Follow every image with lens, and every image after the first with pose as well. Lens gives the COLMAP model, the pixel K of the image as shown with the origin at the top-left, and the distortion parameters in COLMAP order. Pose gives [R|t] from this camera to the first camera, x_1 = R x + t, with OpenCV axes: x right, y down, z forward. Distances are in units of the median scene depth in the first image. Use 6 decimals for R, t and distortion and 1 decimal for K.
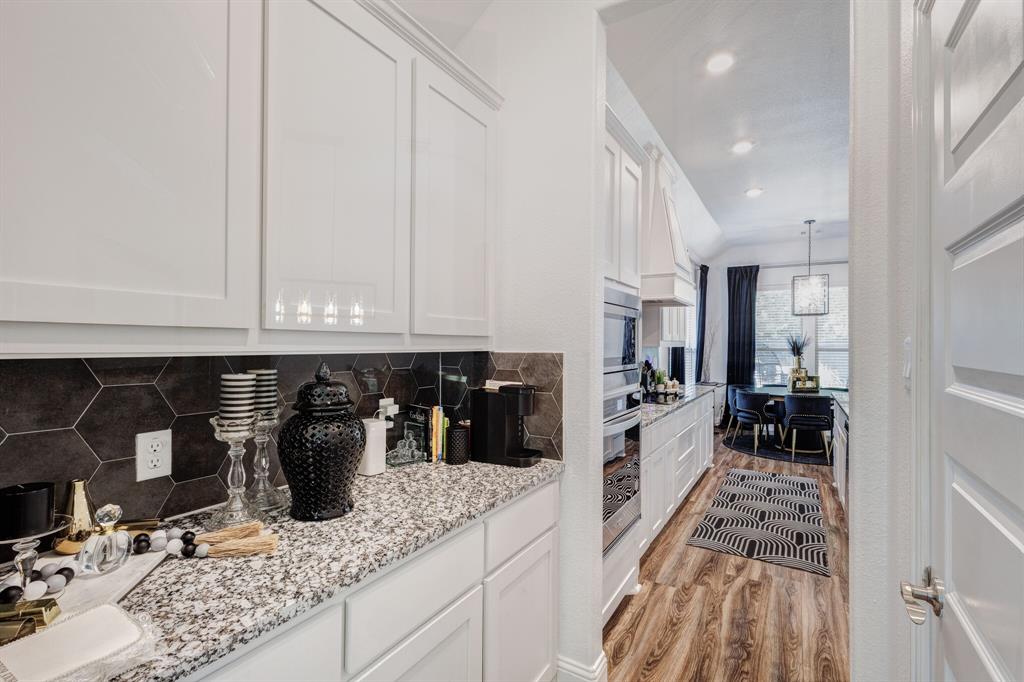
lens RADIAL K [[471.5, 0, 507.1], [0, 471.5, 339.2], [0, 0, 1]] dist [-0.000364, -0.000308]
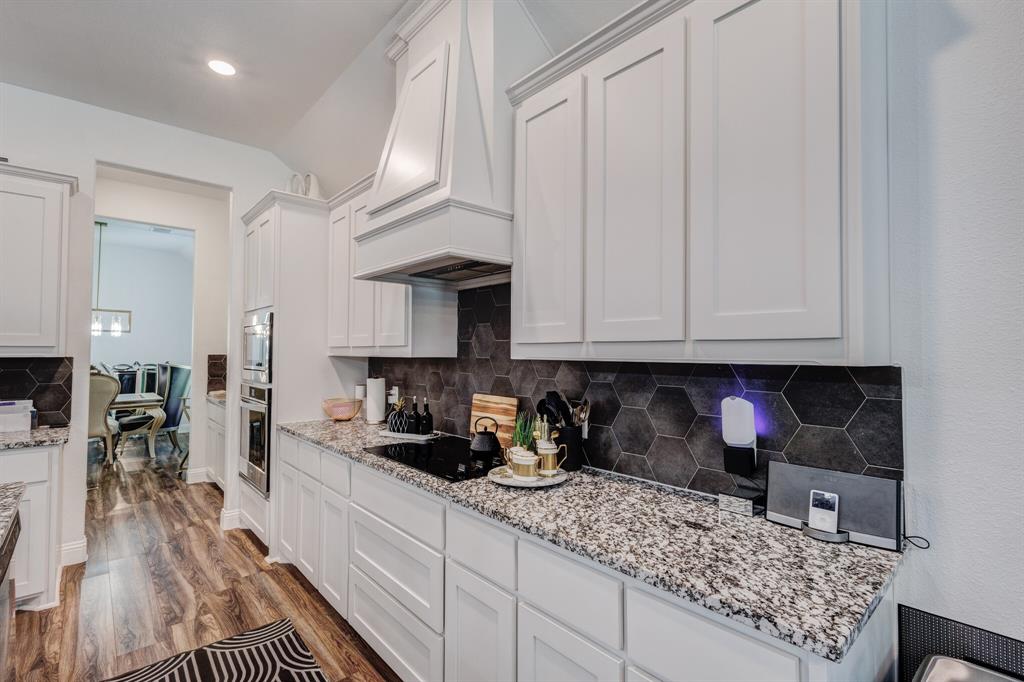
lens RADIAL K [[466.6, 0, 515.0], [0, 466.6, 339.4], [0, 0, 1]] dist [-0.000580, -0.000966]
pose [[-0.276911, -0.031206, -0.960389, 1.166860], [-0.001015, 0.999481, -0.032184, 0.015093], [0.960895, -0.007937, -0.276799, 1.803594]]
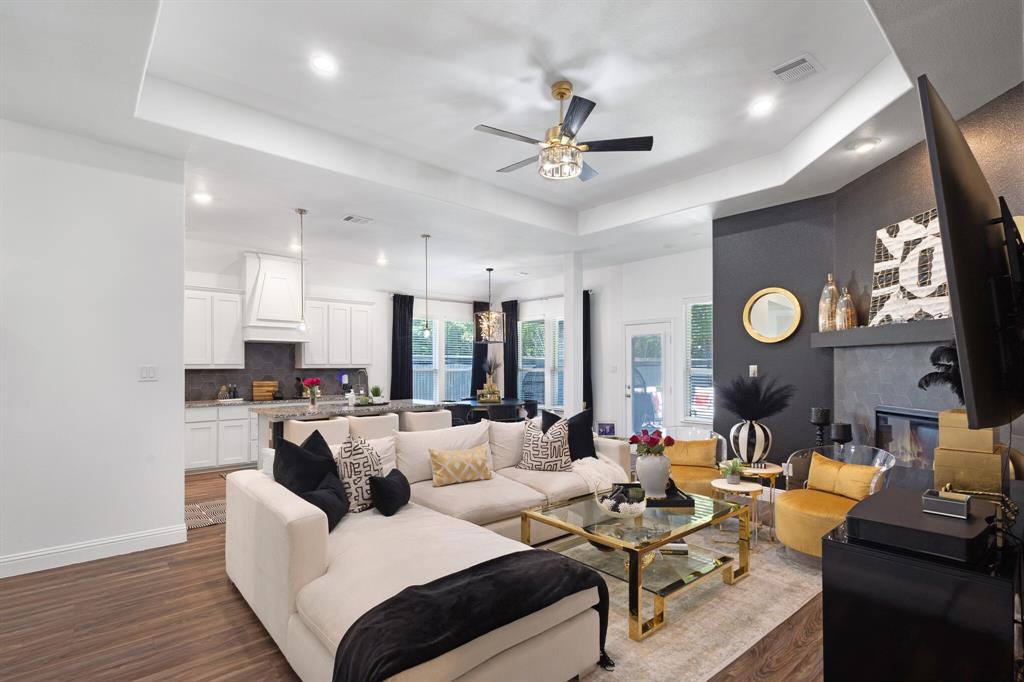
lens RADIAL K [[494.5, 0, 510.9], [0, 494.5, 361.9], [0, 0, 1]] dist [-0.000847, 0.000123]
pose [[0.955866, -0.009728, -0.293642, 2.398921], [0.008519, 0.999949, -0.005396, 0.012447], [0.293680, 0.002657, 0.955900, -0.625941]]
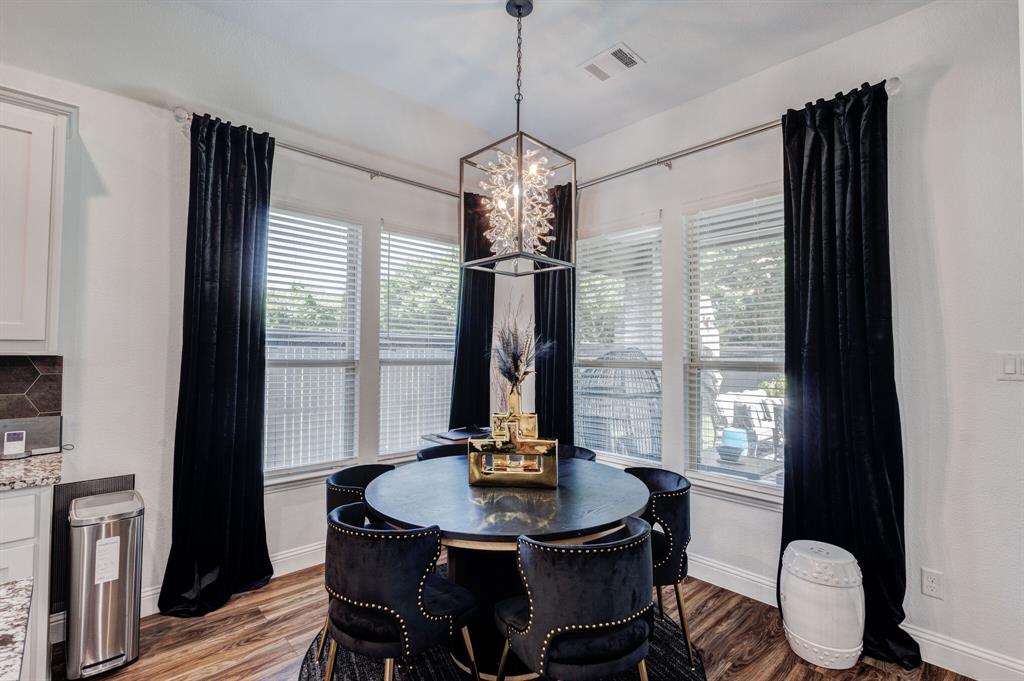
lens RADIAL K [[476.1, 0, 512.0], [0, 476.1, 339.2], [0, 0, 1]] dist [0.000150, -0.000060]
pose [[0.968145, -0.005351, -0.250332, 1.603353], [-0.002128, 0.999560, -0.029597, 0.020161], [0.250380, 0.029187, 0.967708, 1.428350]]
